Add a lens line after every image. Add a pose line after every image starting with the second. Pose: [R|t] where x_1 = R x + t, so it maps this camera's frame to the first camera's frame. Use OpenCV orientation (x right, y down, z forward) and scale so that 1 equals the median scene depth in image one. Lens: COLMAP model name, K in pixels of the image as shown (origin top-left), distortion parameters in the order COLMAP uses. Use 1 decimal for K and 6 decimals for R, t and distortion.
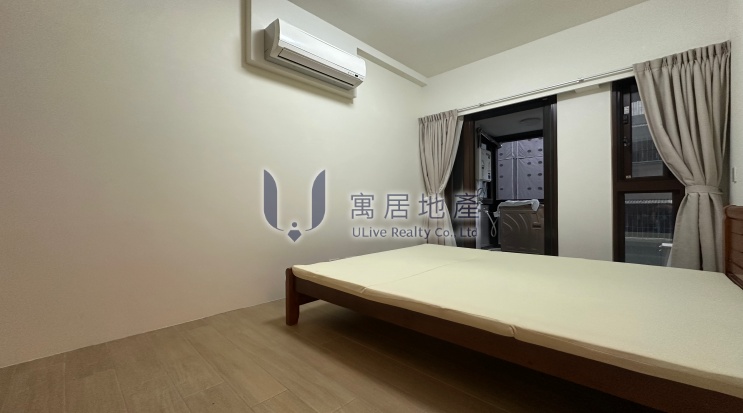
lens RADIAL K [[297.6, 0, 371.8], [0, 297.6, 204.0], [0, 0, 1]] dist [-0.000054, -0.000581]
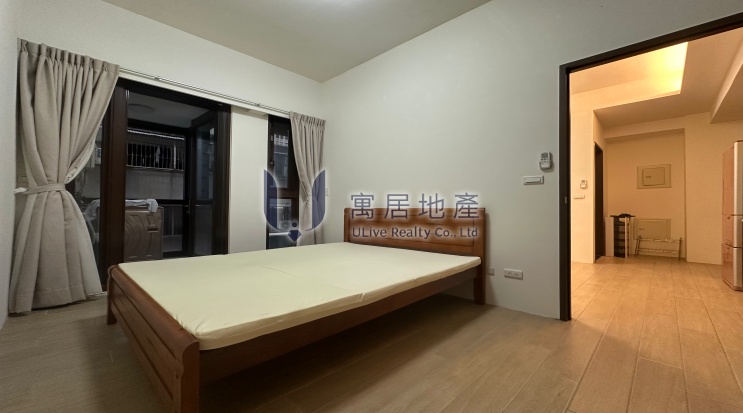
lens RADIAL K [[297.6, 0, 371.8], [0, 297.6, 201.6], [0, 0, 1]] dist [-0.000054, -0.000581]
pose [[0.015189, 0.030131, 0.999431, -0.459680], [-0.014791, 0.999443, -0.029906, 0.011417], [-0.999775, -0.014328, 0.015627, 0.466776]]
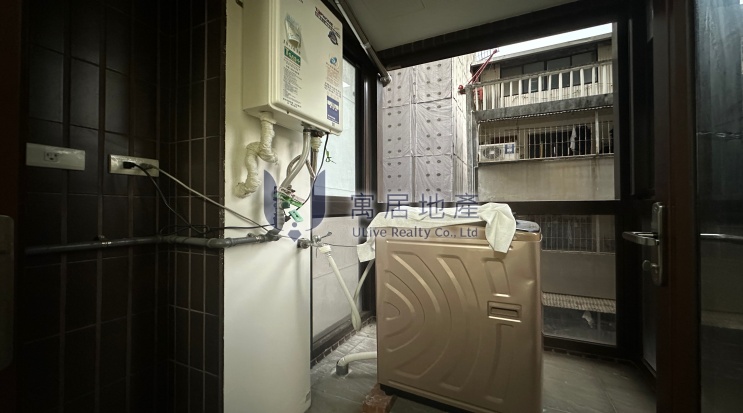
lens RADIAL K [[297.6, 0, 369.5], [0, 297.6, 203.6], [0, 0, 1]] dist [-0.000054, -0.000581]
pose [[0.954023, 0.003729, 0.299711, 0.517697], [-0.000911, 0.999954, -0.009541, -0.018341], [-0.299733, 0.008829, 0.953982, 1.111833]]
